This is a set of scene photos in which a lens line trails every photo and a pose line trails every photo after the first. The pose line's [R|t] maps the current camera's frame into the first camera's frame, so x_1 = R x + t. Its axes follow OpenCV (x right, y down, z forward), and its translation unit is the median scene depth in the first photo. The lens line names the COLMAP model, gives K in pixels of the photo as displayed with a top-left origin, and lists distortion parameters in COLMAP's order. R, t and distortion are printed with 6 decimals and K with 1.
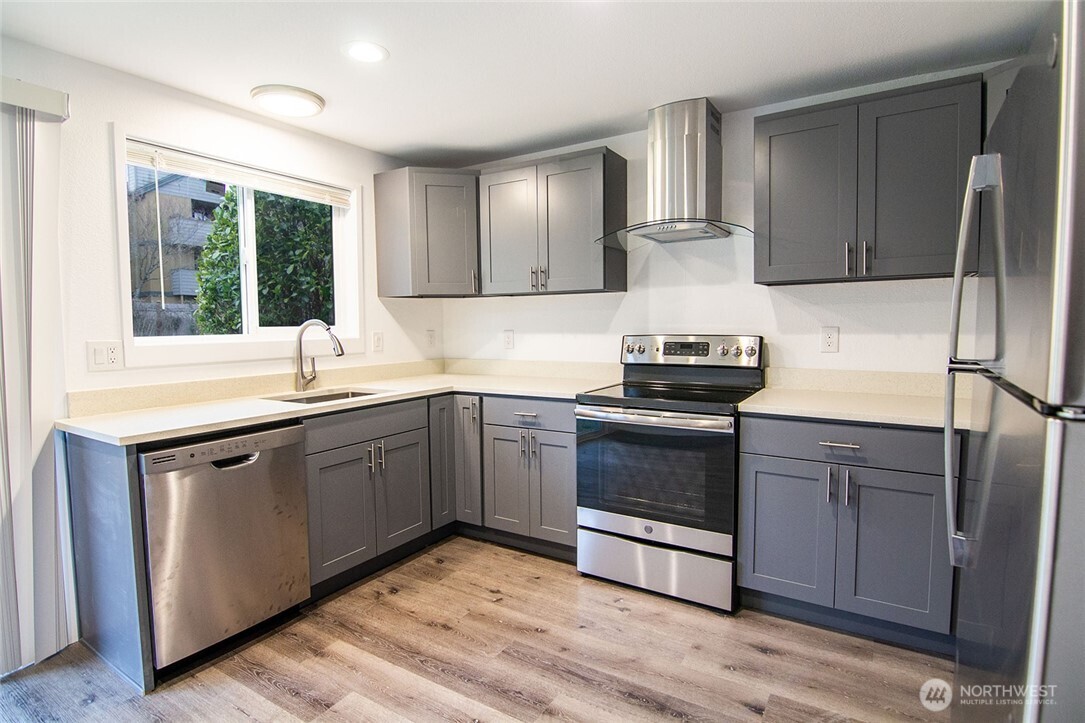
lens RADIAL K [[552.1, 0, 542.5], [0, 552.1, 361.5], [0, 0, 1]] dist [0.005464, -0.019011]
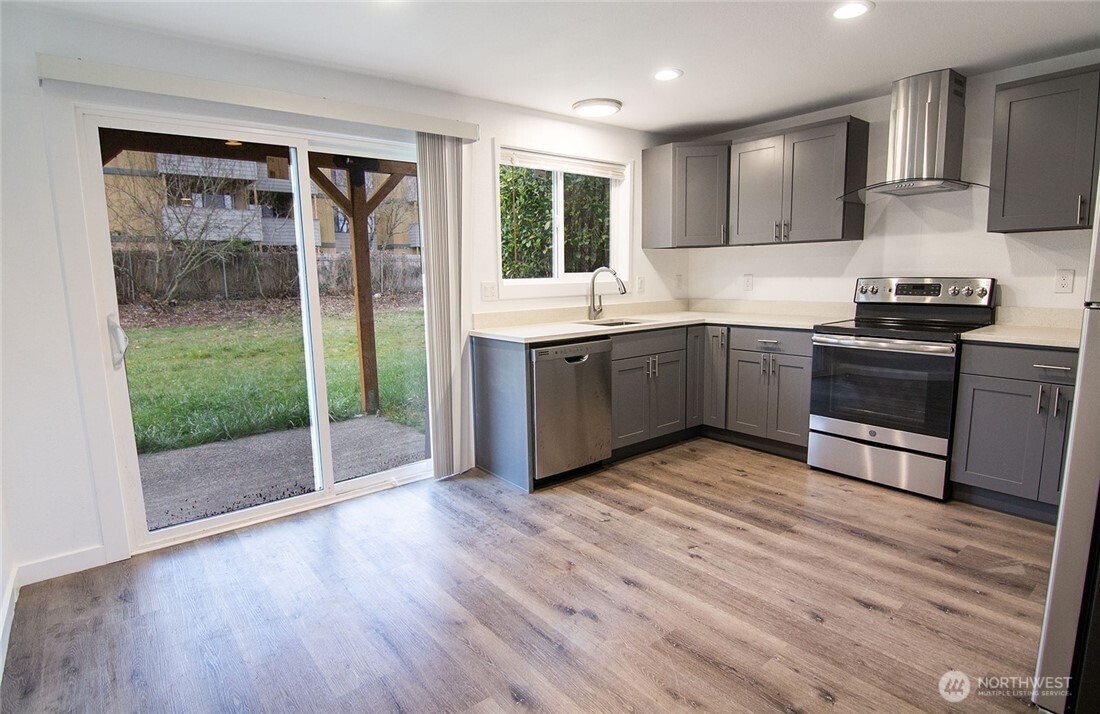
lens RADIAL K [[568.3, 0, 550.9], [0, 568.3, 354.6], [0, 0, 1]] dist [0.001093, -0.014852]
pose [[0.944411, 0.040458, -0.326269, -0.078030], [-0.014980, 0.996664, 0.080229, 0.030948], [0.328426, -0.070882, 0.941866, -0.406512]]
